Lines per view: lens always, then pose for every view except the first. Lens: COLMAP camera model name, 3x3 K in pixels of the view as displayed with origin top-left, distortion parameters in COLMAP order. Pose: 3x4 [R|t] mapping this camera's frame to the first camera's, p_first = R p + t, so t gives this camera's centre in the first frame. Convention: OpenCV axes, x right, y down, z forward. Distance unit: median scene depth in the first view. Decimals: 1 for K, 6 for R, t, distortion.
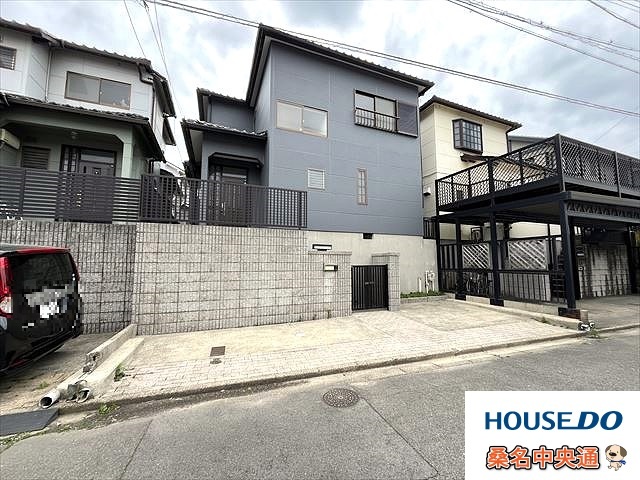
lens RADIAL K [[258.5, 0, 318.8], [0, 258.5, 239.2], [0, 0, 1]] dist [-0.003353, -0.000838]
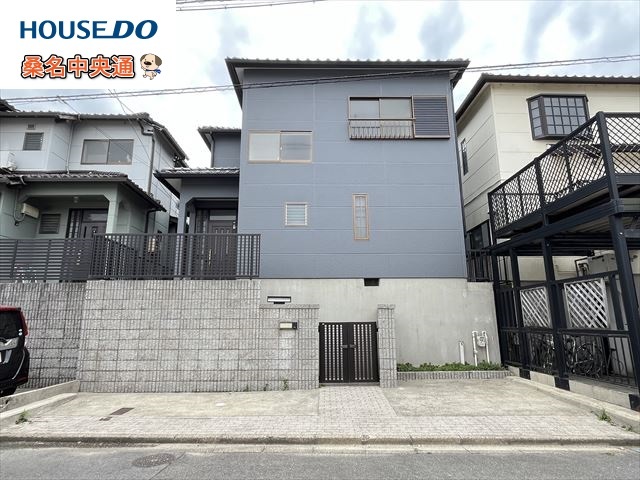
lens RADIAL K [[374.6, 0, 318.1], [0, 374.6, 239.8], [0, 0, 1]] dist [-0.000261, -0.002977]
pose [[0.933133, -0.078920, -0.350762, 0.509469], [0.035923, 0.991194, -0.127449, -0.000843], [0.357732, 0.106327, 0.927751, -0.069455]]
